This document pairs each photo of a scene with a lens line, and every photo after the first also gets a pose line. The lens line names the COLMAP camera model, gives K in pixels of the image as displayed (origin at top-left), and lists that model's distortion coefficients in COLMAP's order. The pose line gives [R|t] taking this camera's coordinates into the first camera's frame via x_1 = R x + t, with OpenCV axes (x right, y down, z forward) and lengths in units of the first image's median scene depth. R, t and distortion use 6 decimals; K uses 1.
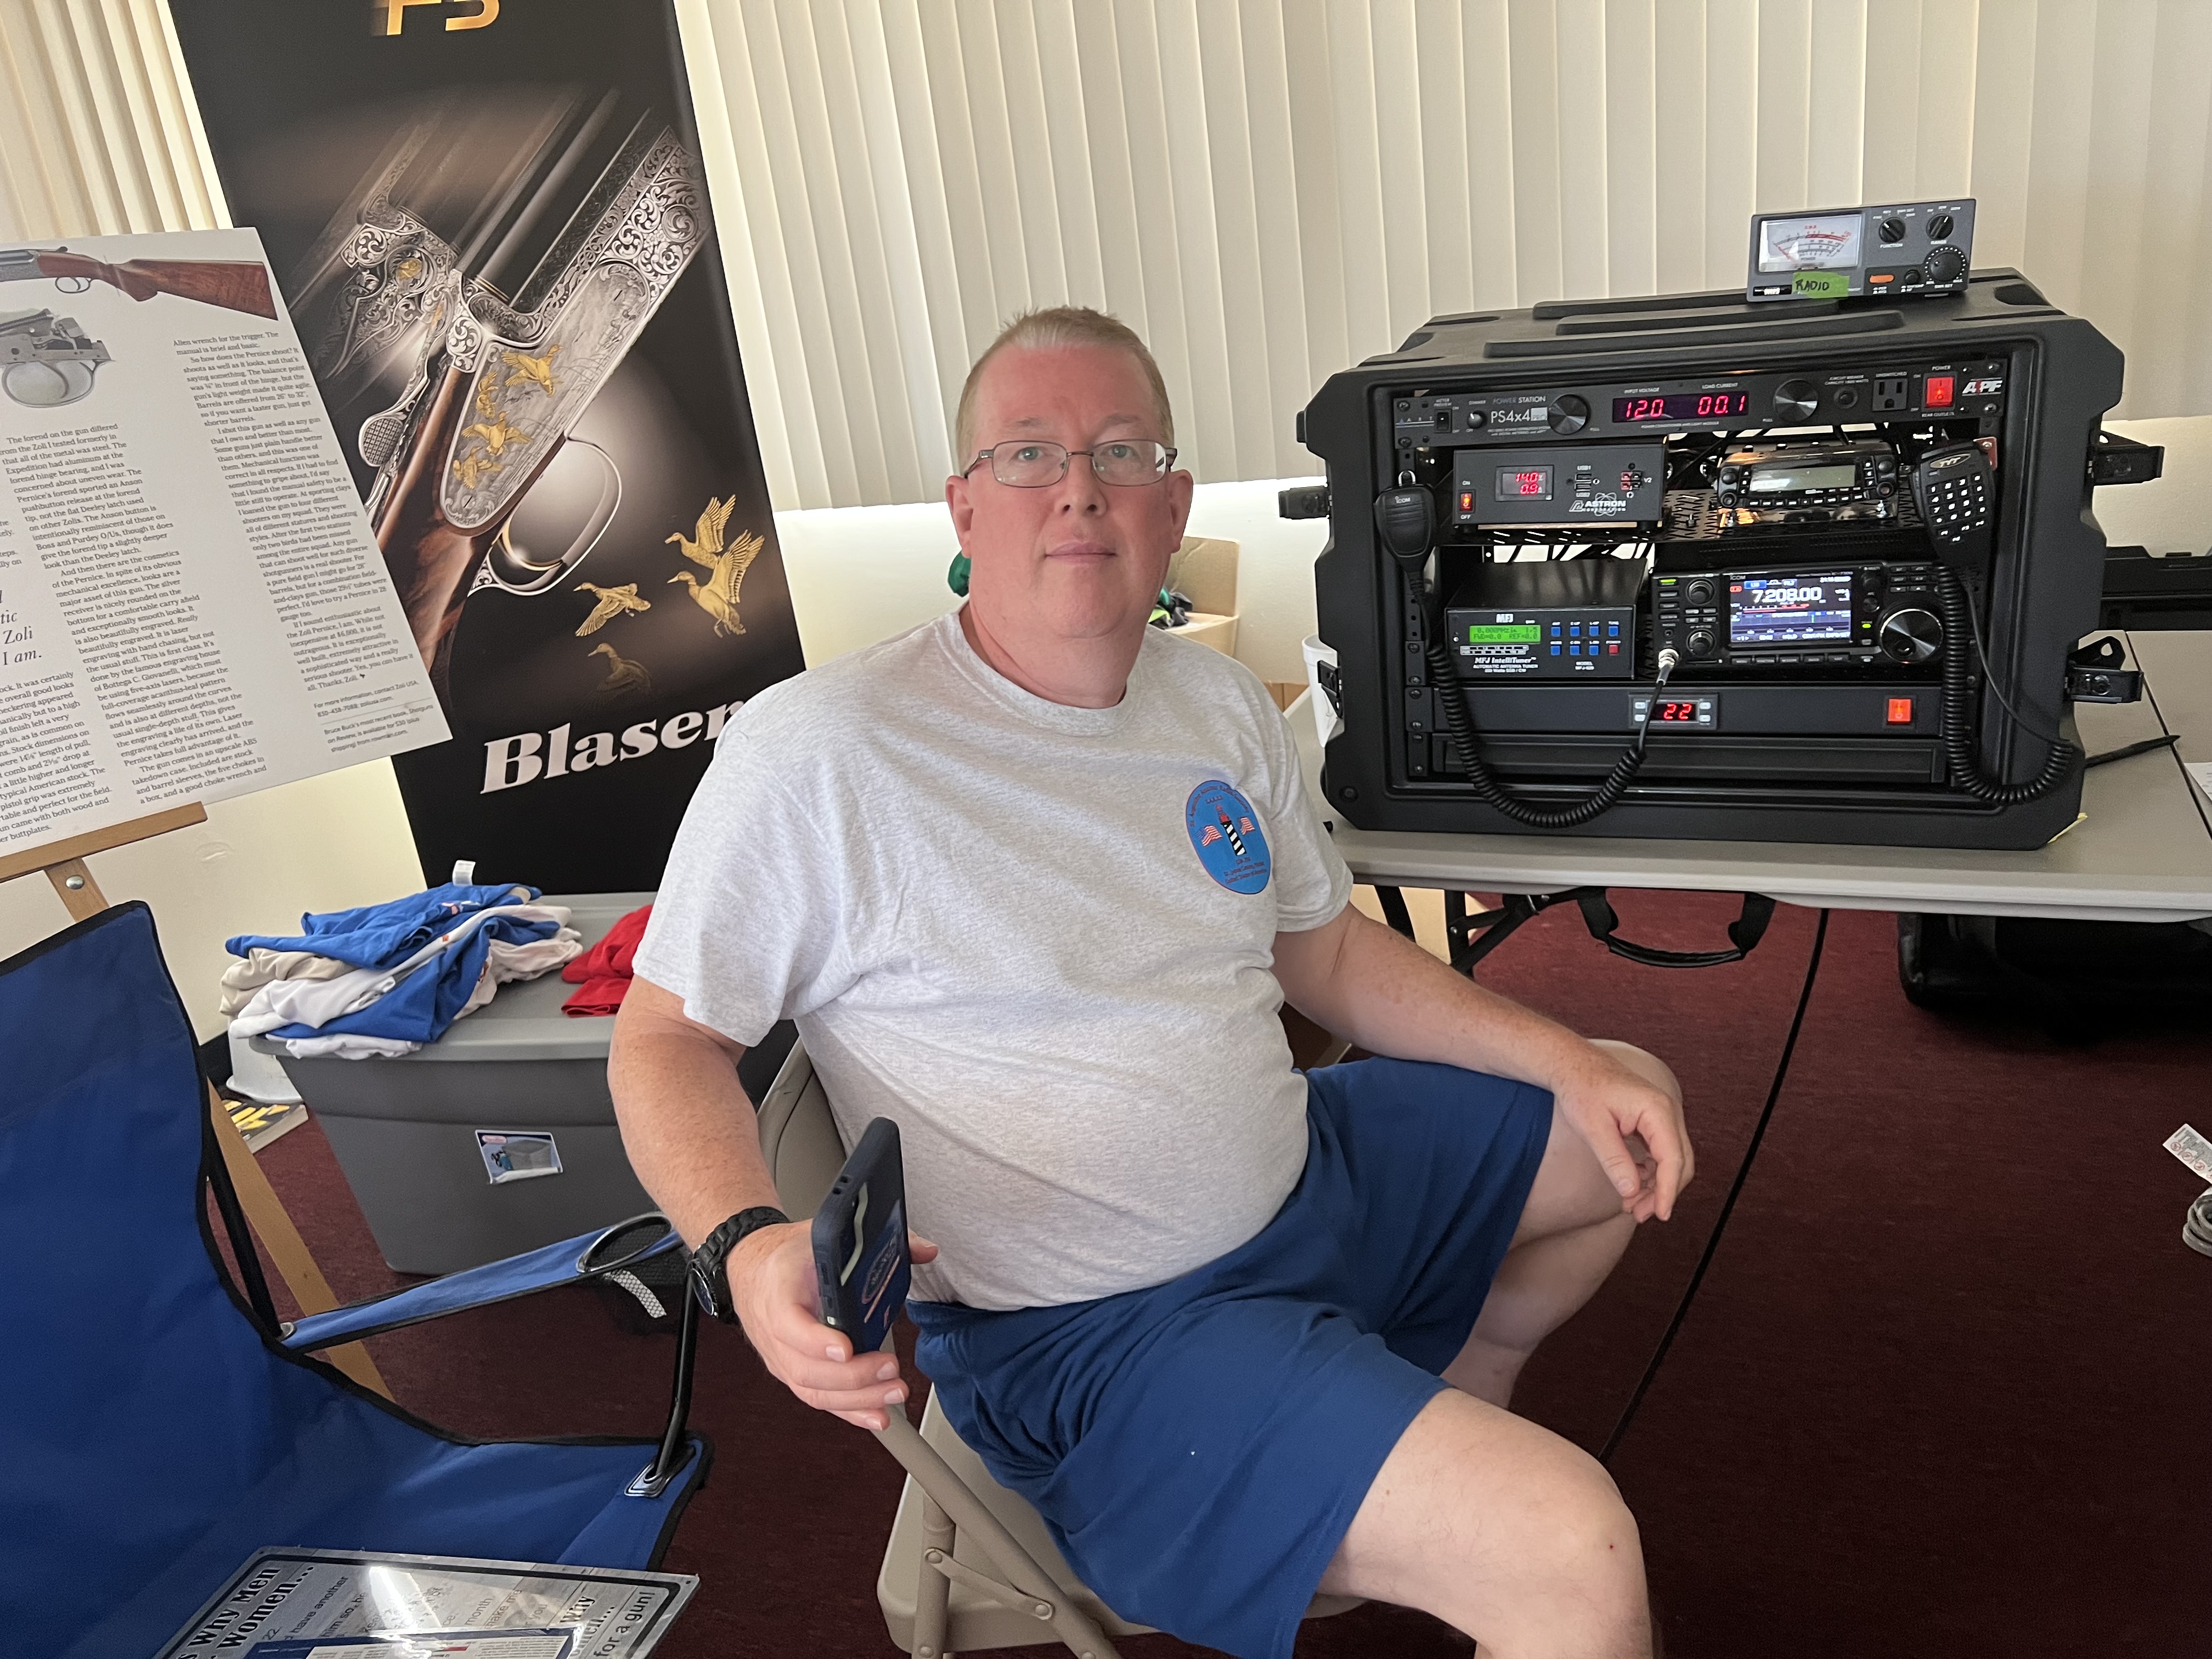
lens RADIAL K [[1674.1, 0, 1106.0], [0, 1674.1, 829.5], [0, 0, 1]] dist [0.056272, -0.070600]
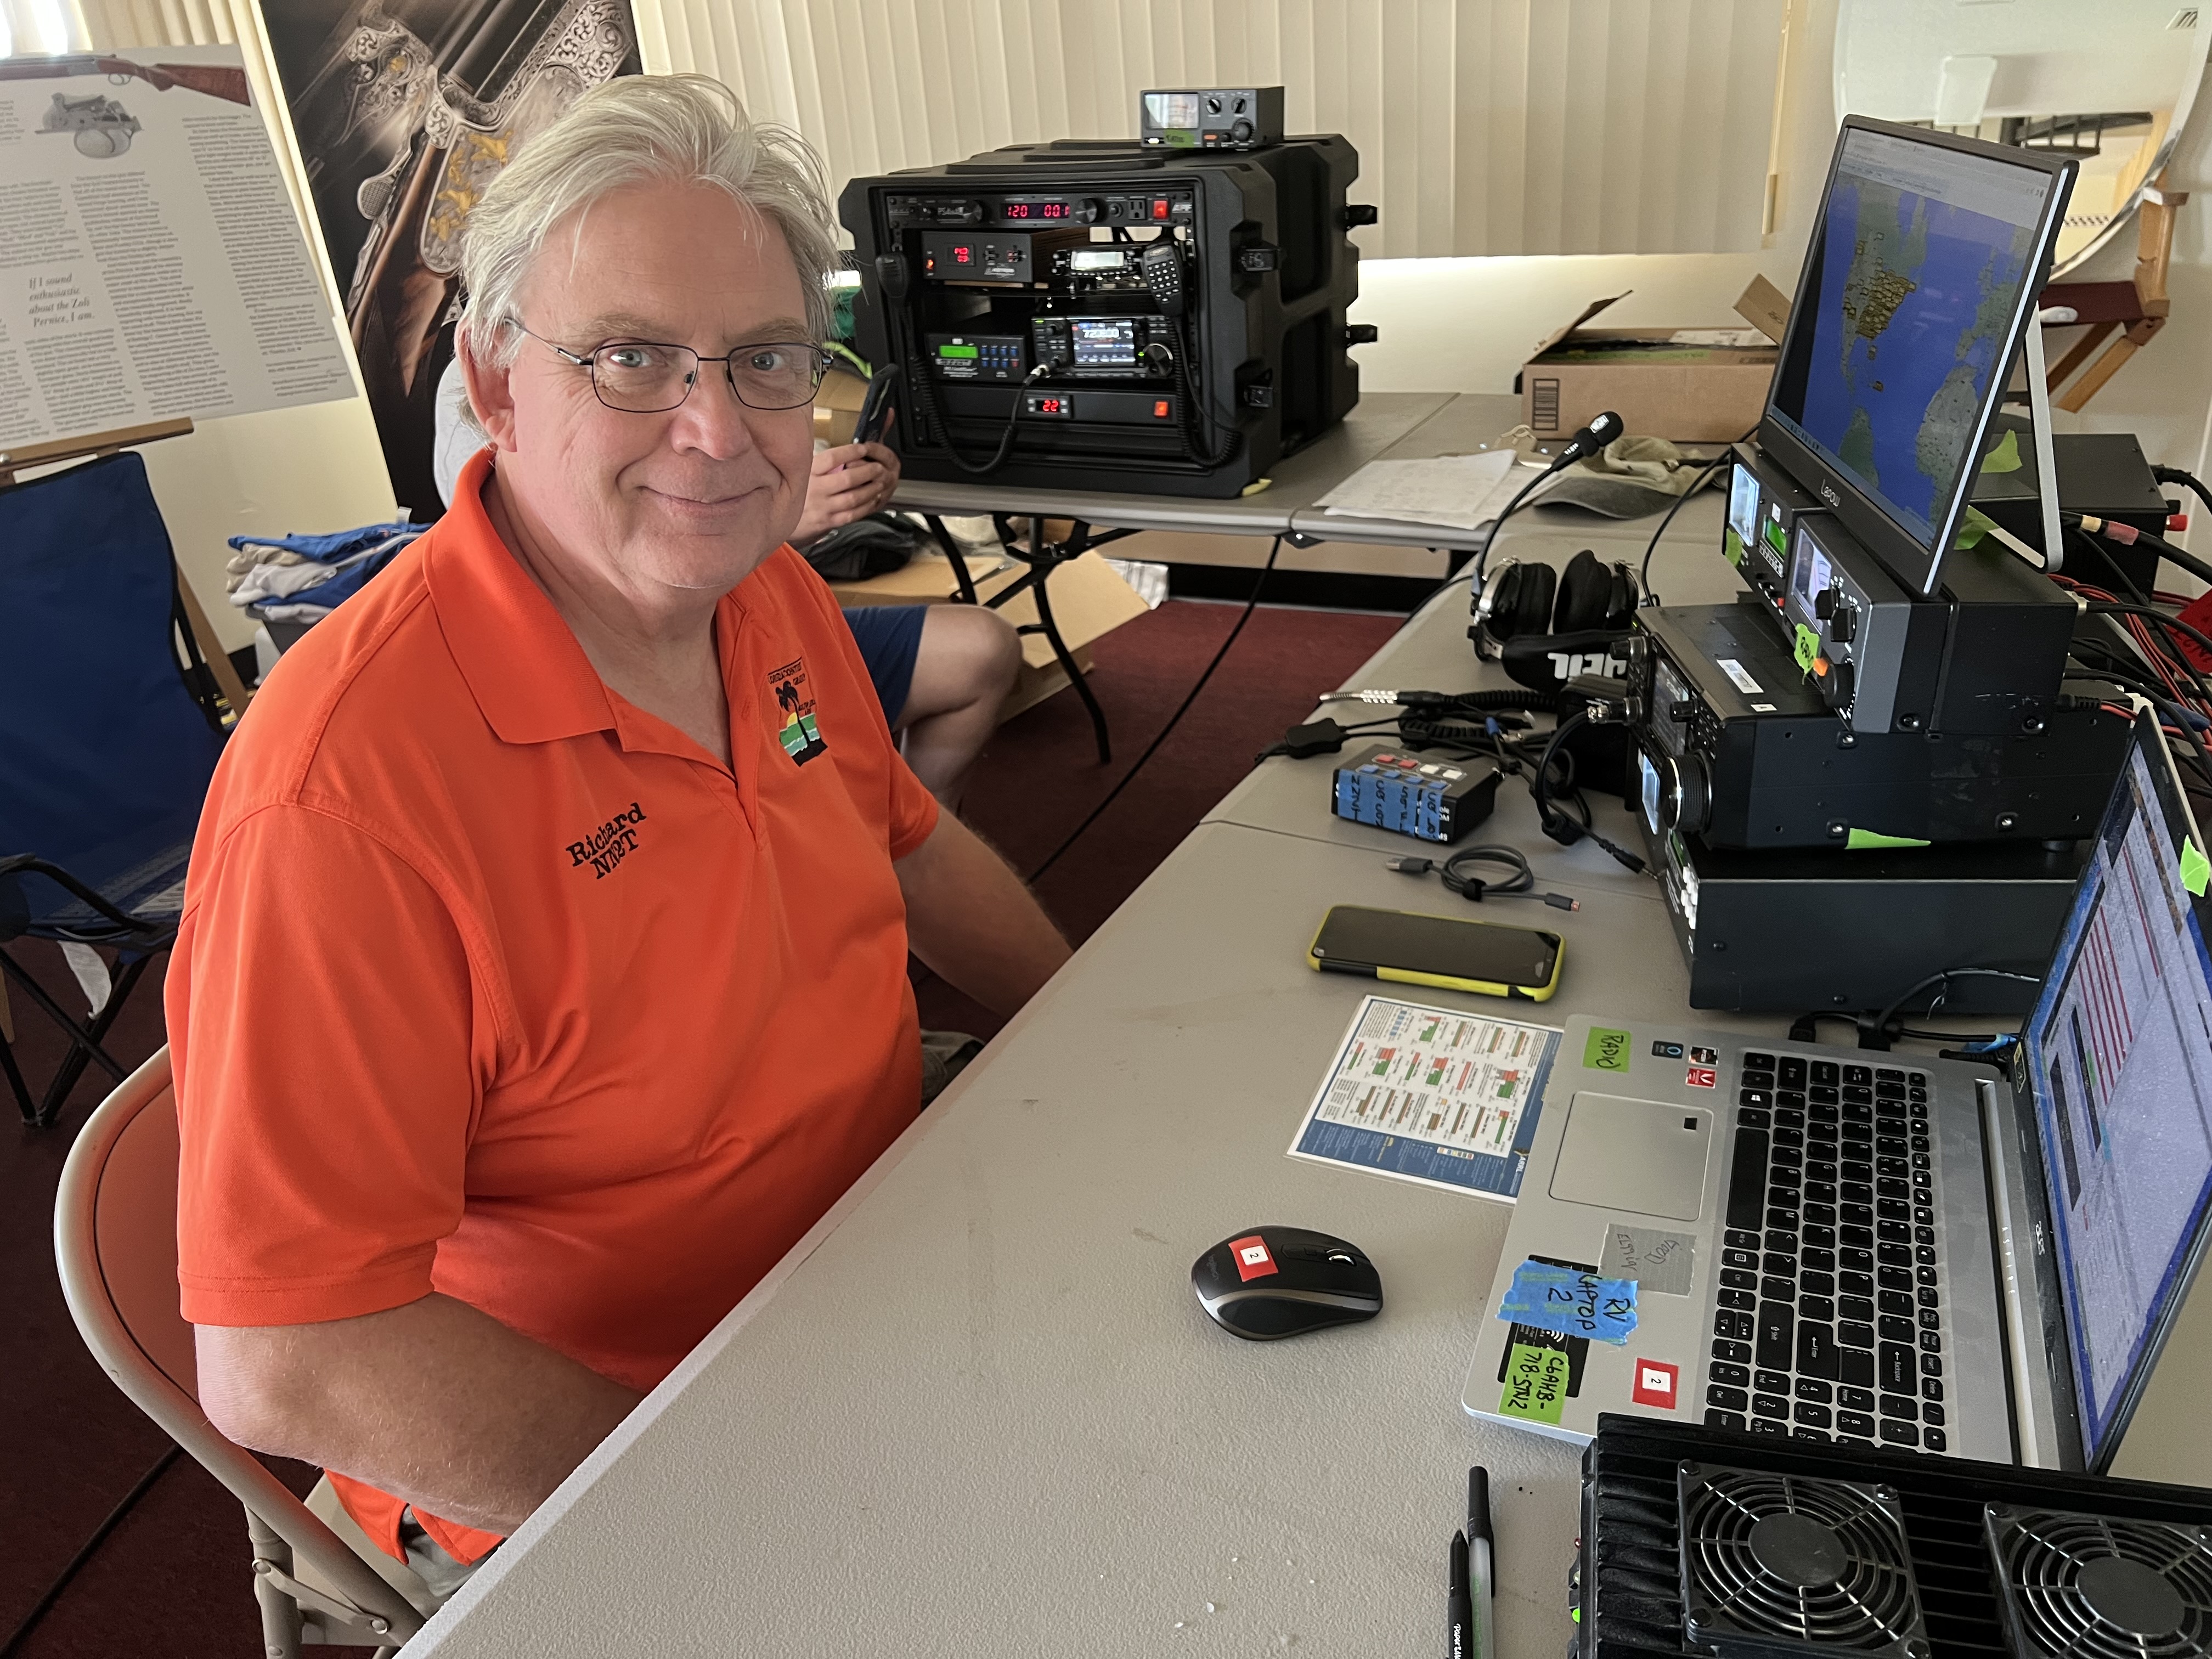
lens RADIAL K [[1681.2, 0, 1106.0], [0, 1681.2, 829.5], [0, 0, 1]] dist [0.073014, -0.094057]
pose [[0.995411, 0.075319, -0.059031, 0.423658], [-0.068987, 0.992305, 0.102820, 0.135908], [0.066321, -0.098276, 0.992947, -0.546068]]
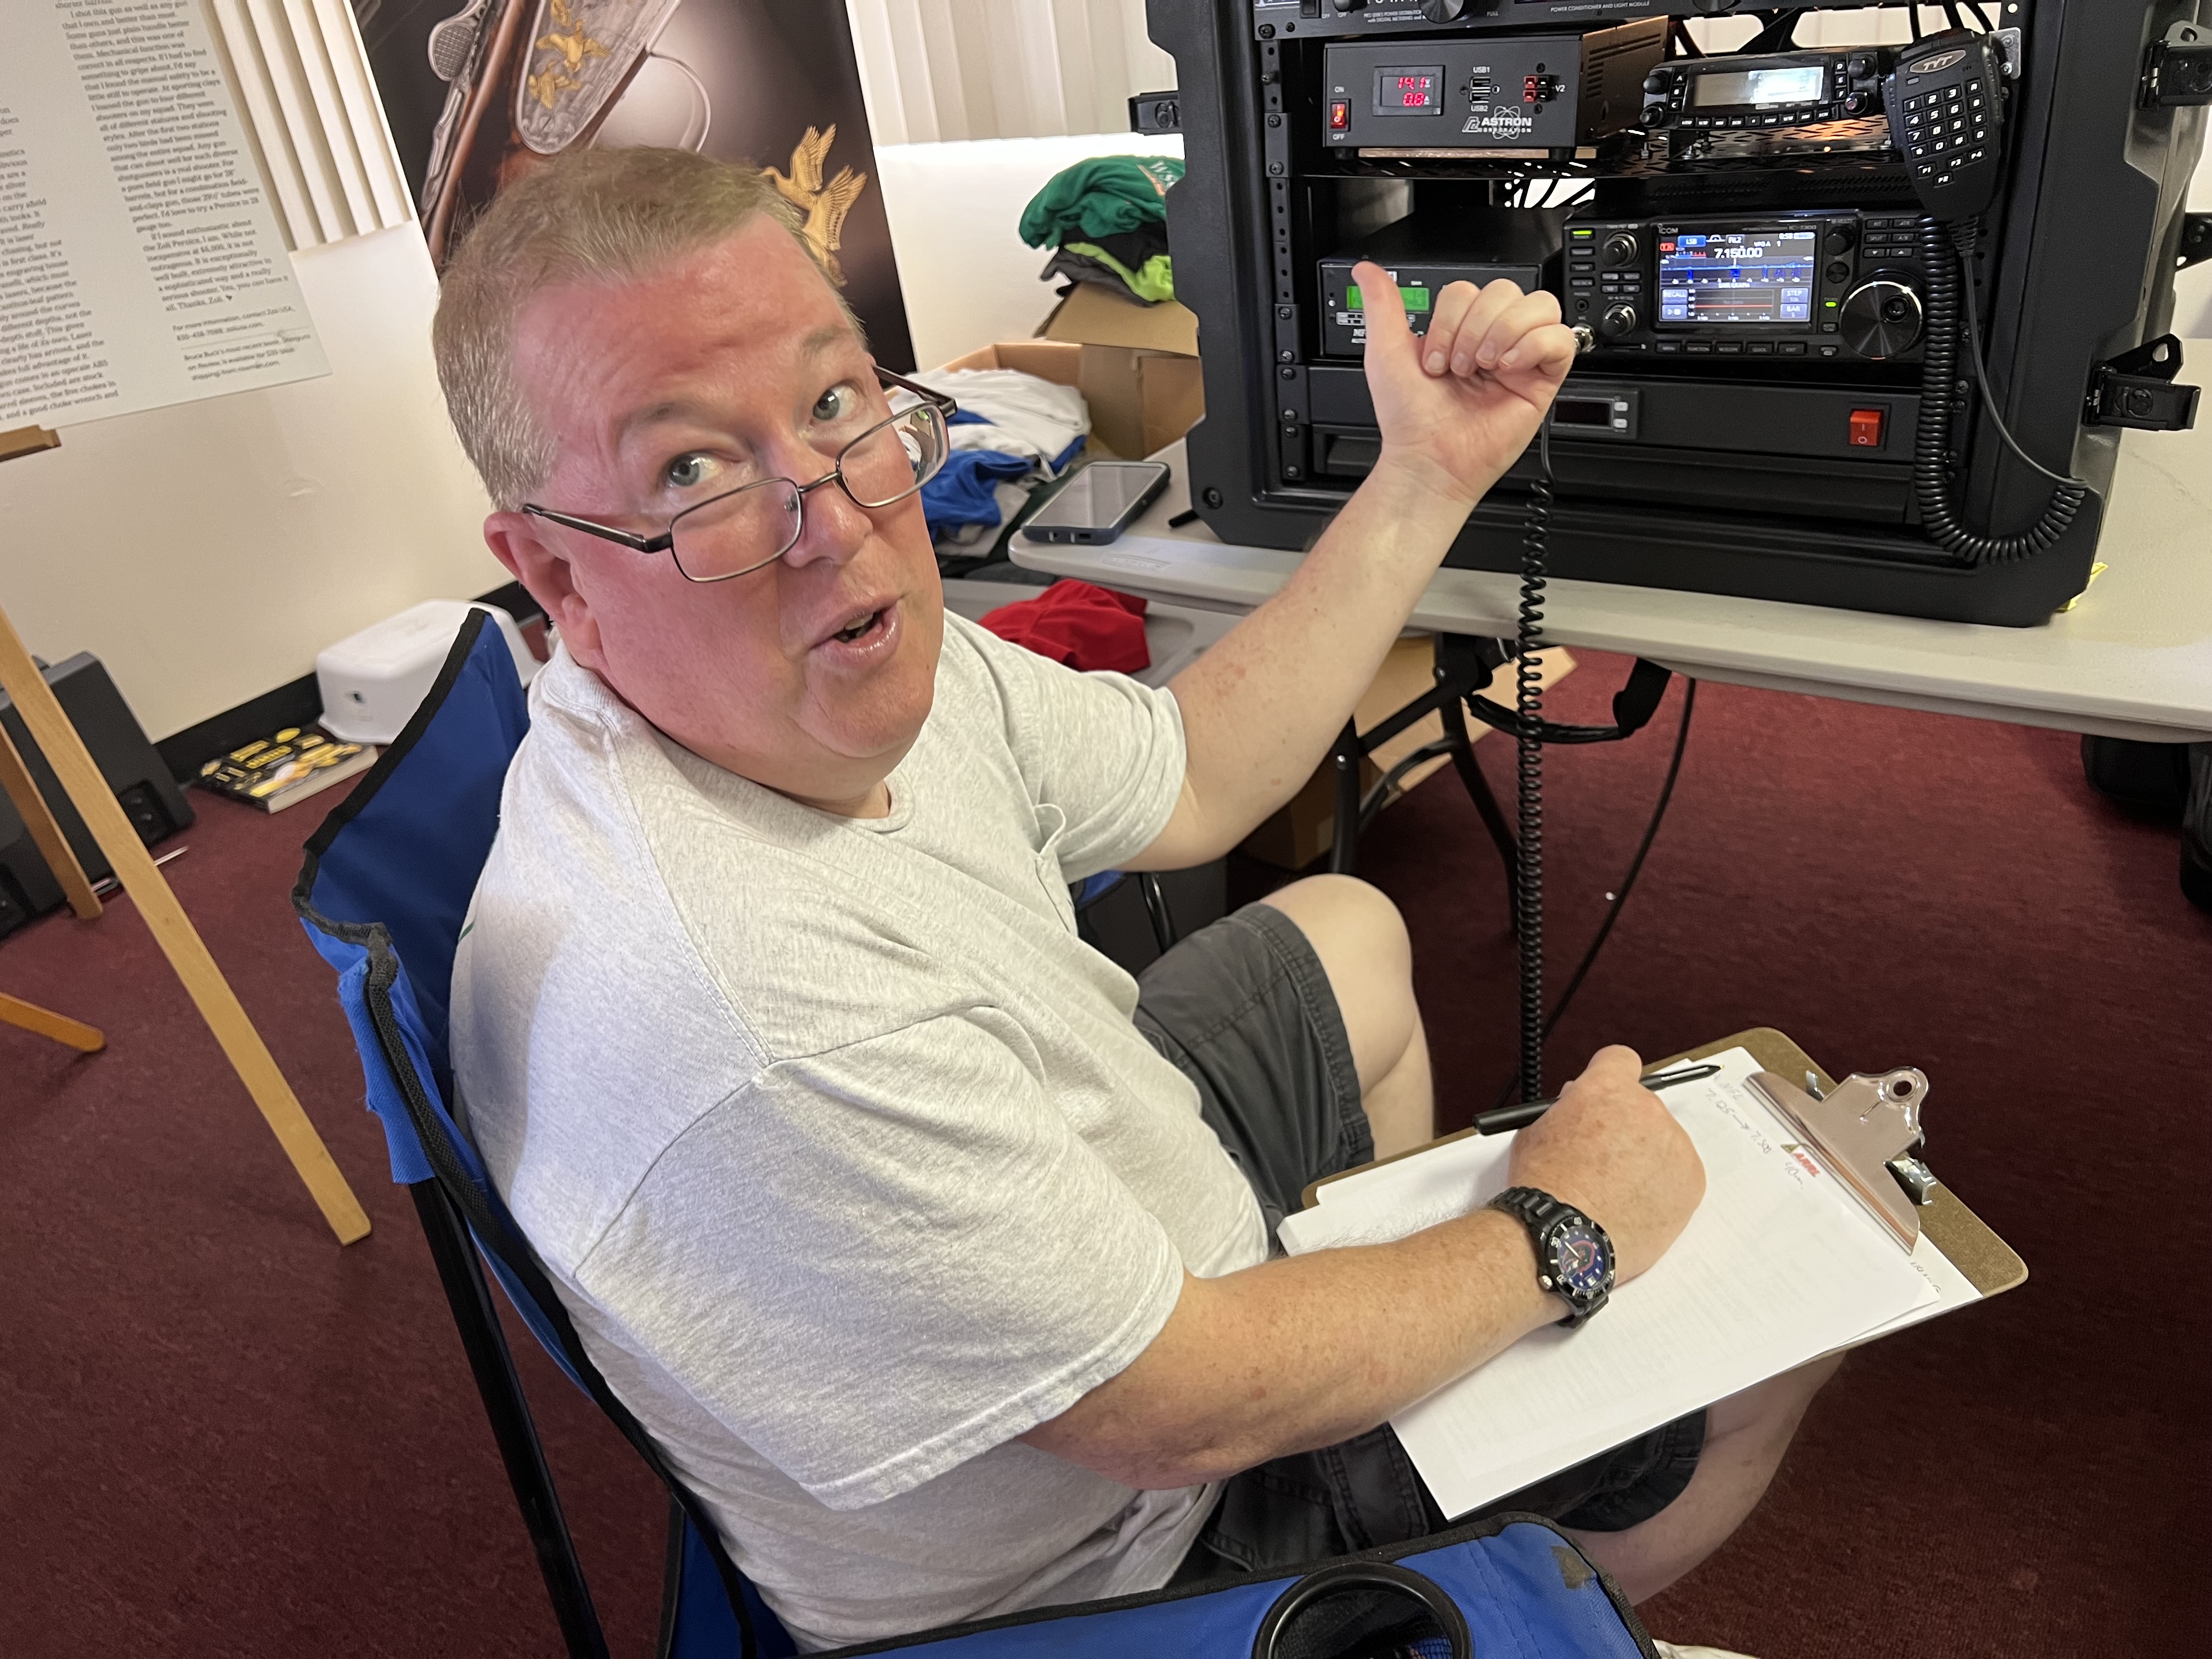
lens RADIAL K [[1681.2, 0, 1106.0], [0, 1681.2, 829.5], [0, 0, 1]] dist [0.073014, -0.094057]
pose [[0.979659, 0.098667, -0.174738, 0.225401], [-0.065815, 0.980588, 0.184704, -0.009525], [0.189571, -0.169446, 0.967135, 0.141099]]
